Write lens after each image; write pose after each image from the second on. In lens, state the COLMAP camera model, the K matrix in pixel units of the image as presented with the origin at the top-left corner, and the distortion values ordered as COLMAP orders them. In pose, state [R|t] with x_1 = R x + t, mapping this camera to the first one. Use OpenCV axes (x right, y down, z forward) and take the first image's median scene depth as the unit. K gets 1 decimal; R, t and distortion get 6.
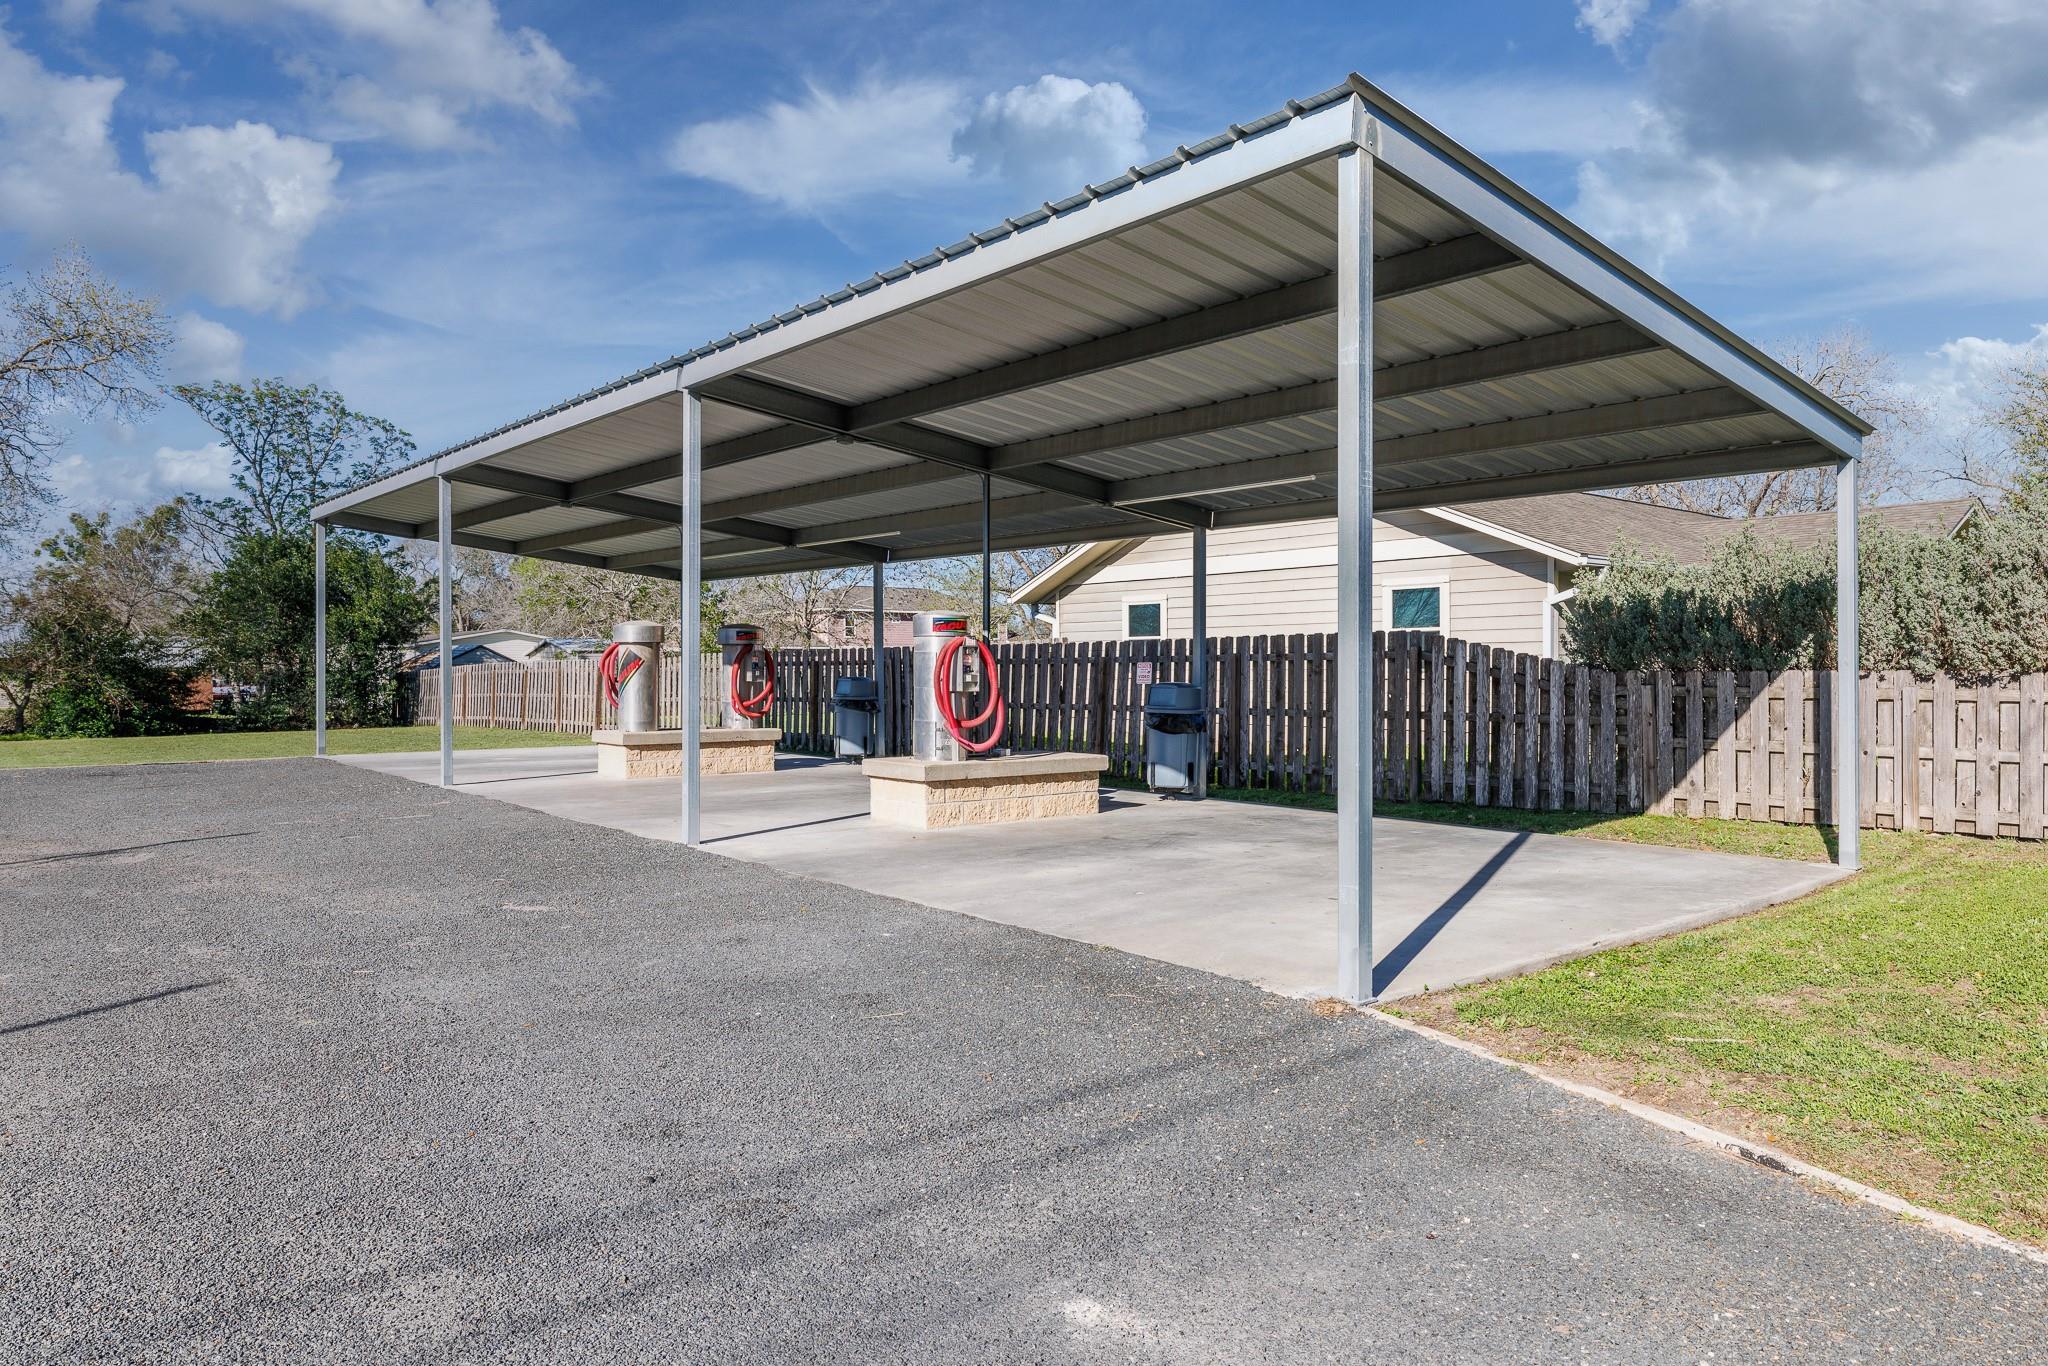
lens RADIAL K [[1272.4, 0, 1024.0], [0, 1272.4, 683.0], [0, 0, 1]] dist [0.001137, -0.001286]
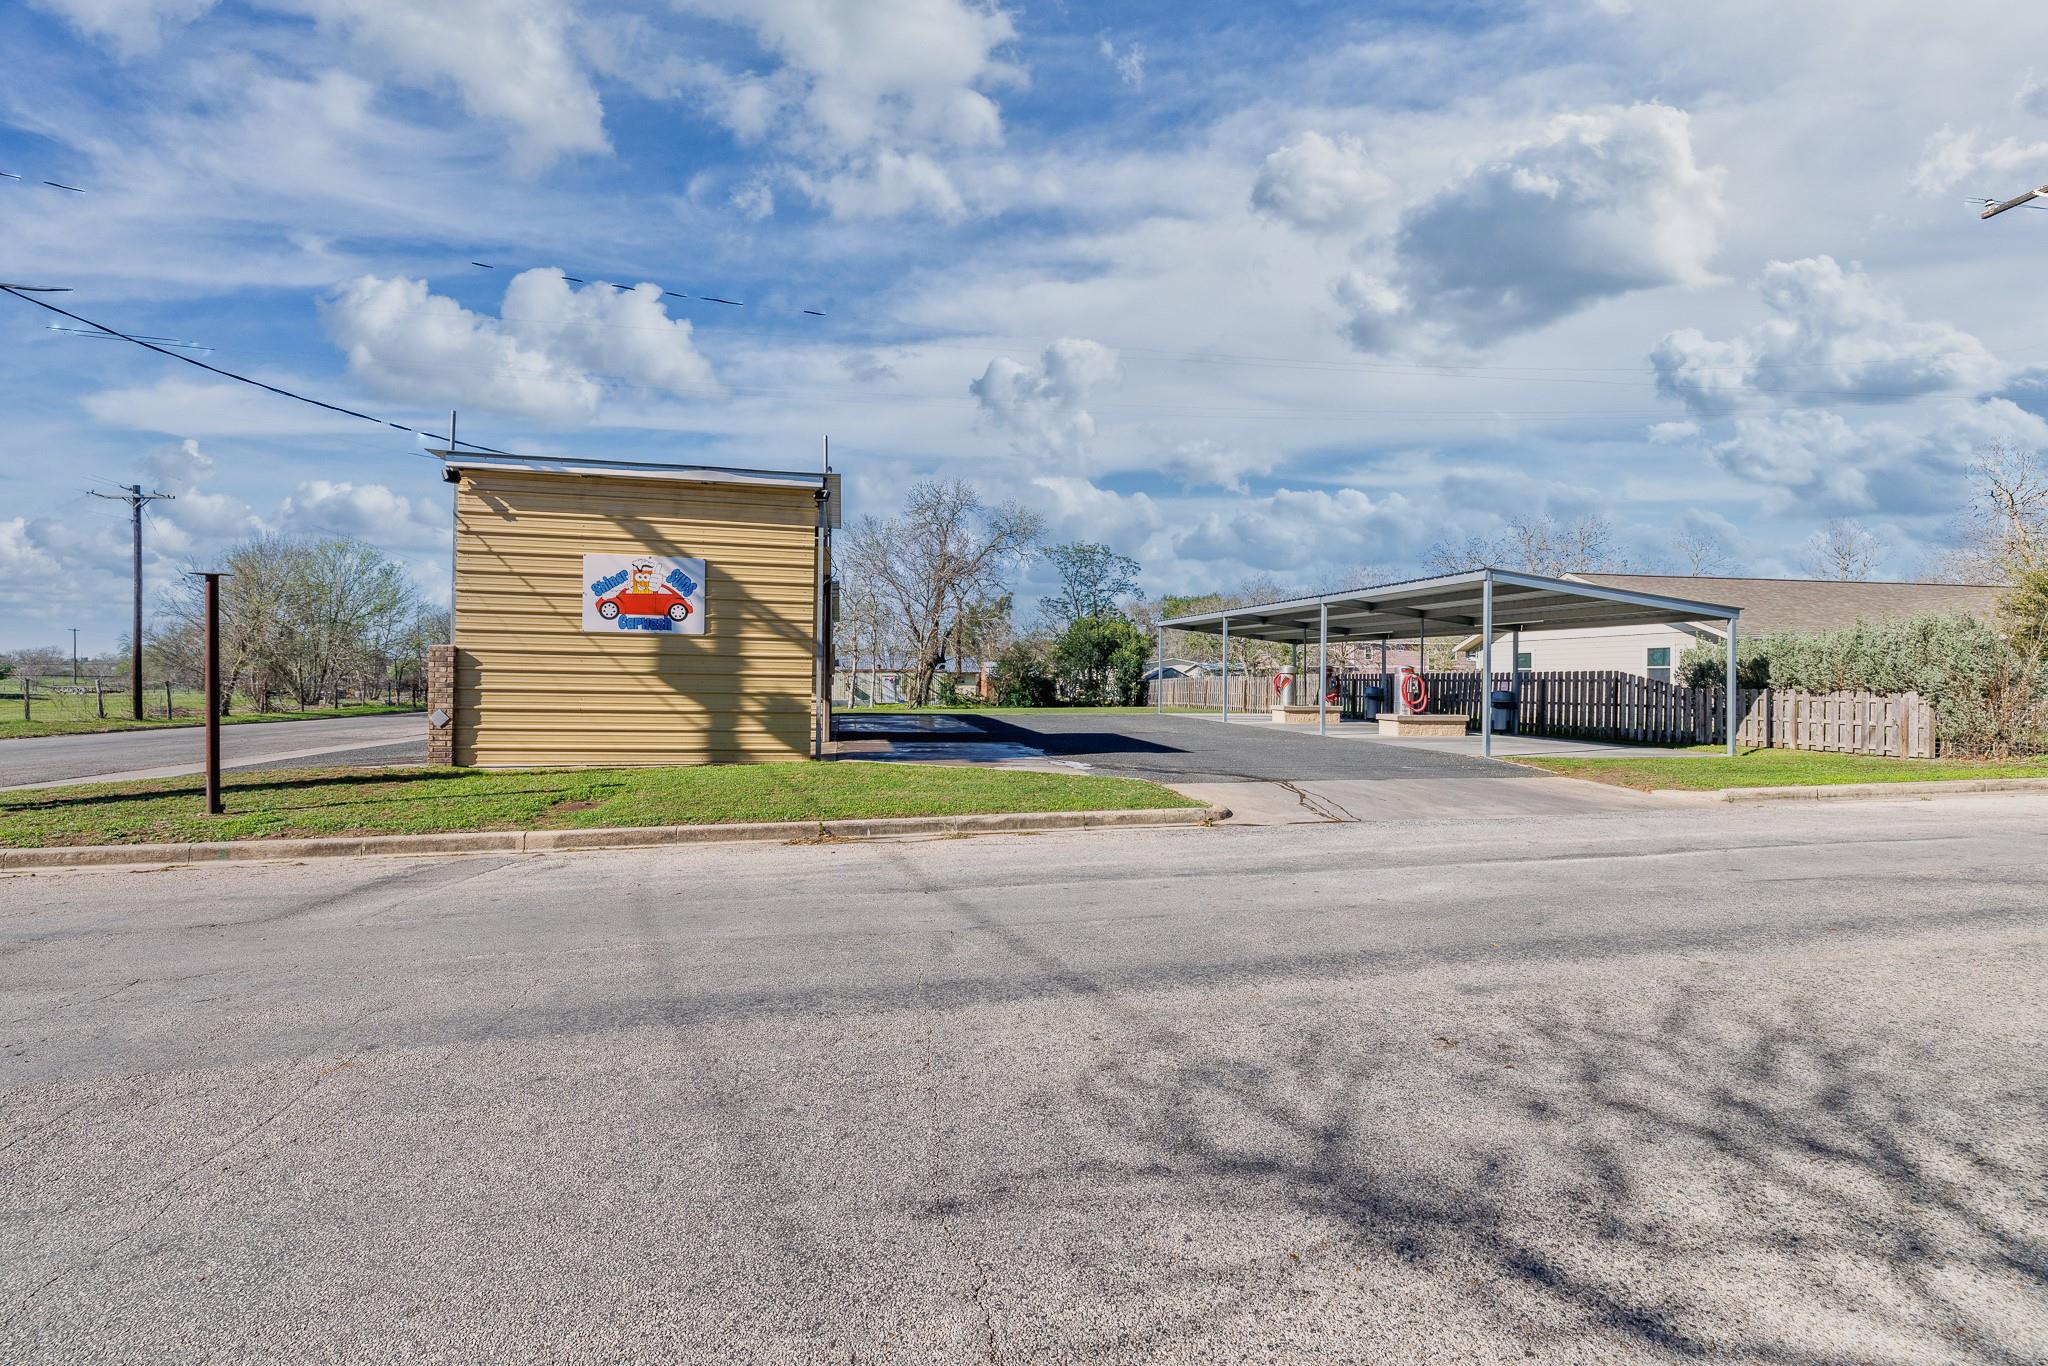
lens RADIAL K [[879.5, 0, 1019.1], [0, 879.5, 685.0], [0, 0, 1]] dist [0.000786, 0.000358]
pose [[0.871466, 0.011919, -0.490312, 0.147092], [-0.013702, 0.999906, -0.000047, 0.002530], [0.490265, 0.006759, 0.871547, -1.154754]]
